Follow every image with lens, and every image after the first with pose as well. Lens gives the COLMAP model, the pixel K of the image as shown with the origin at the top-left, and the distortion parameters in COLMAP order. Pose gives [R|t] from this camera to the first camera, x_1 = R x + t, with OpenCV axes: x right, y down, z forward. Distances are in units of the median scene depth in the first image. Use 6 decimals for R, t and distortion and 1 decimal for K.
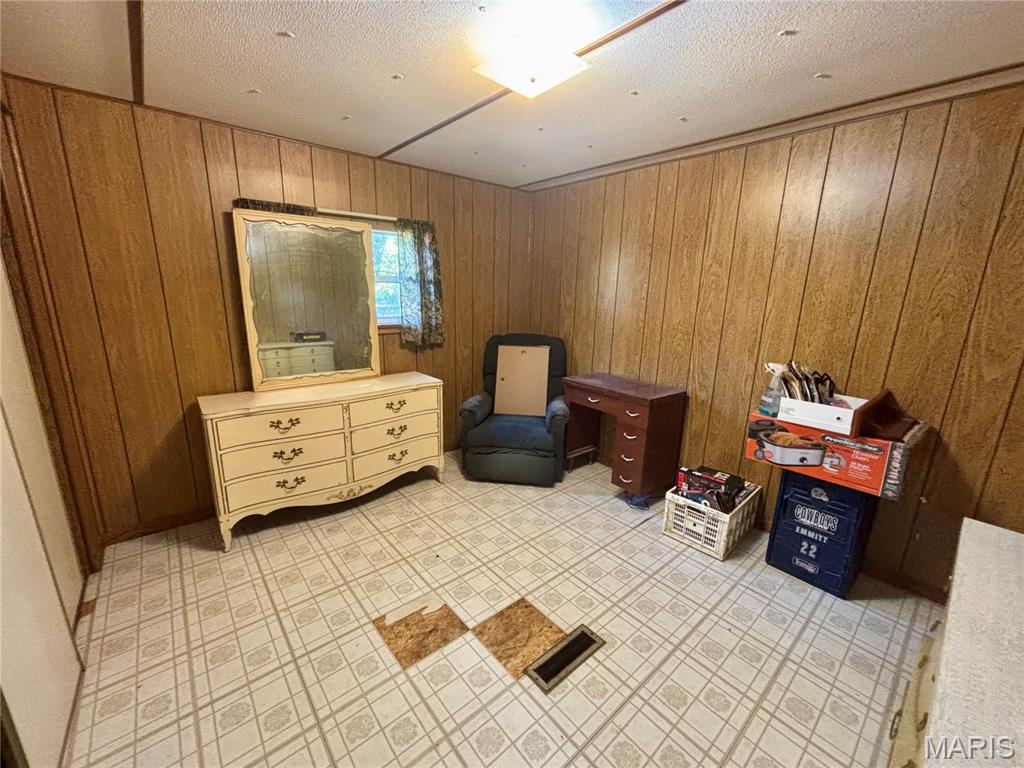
lens RADIAL K [[411.5, 0, 507.1], [0, 411.5, 385.3], [0, 0, 1]] dist [0.003138, -0.000817]
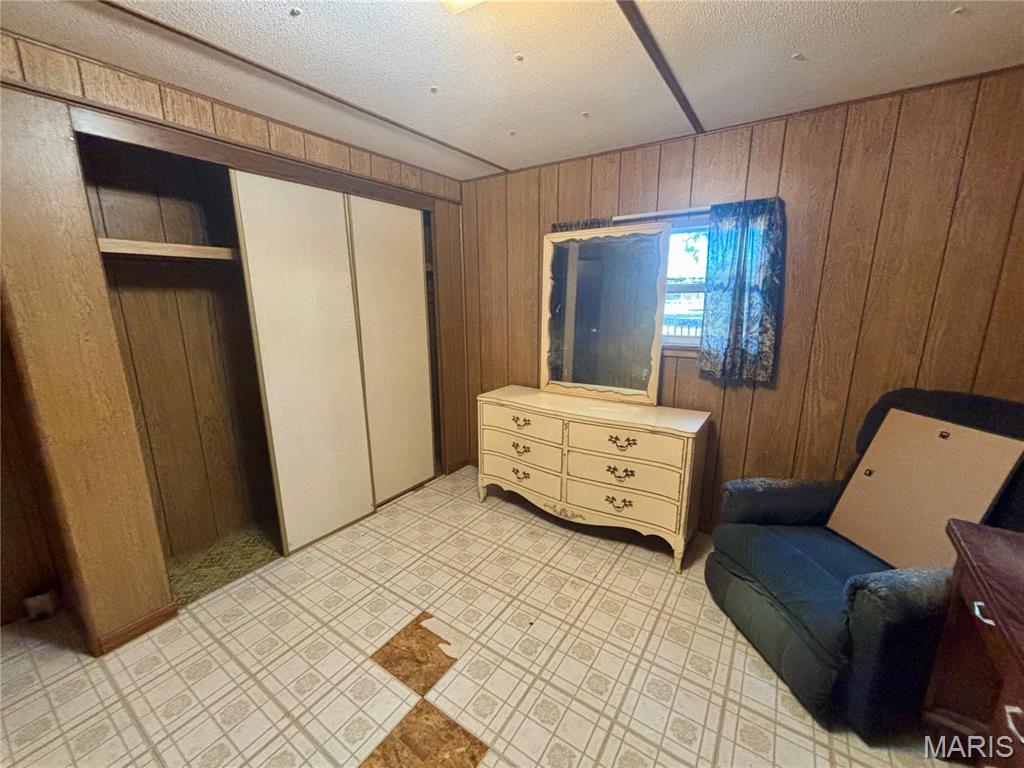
lens RADIAL K [[411.5, 0, 509.4], [0, 411.5, 383.8], [0, 0, 1]] dist [0.003138, -0.000817]
pose [[0.272708, 0.182301, -0.944667, 0.455213], [-0.208214, 0.969797, 0.127043, -0.130245], [0.939296, 0.162048, 0.302429, 0.563214]]
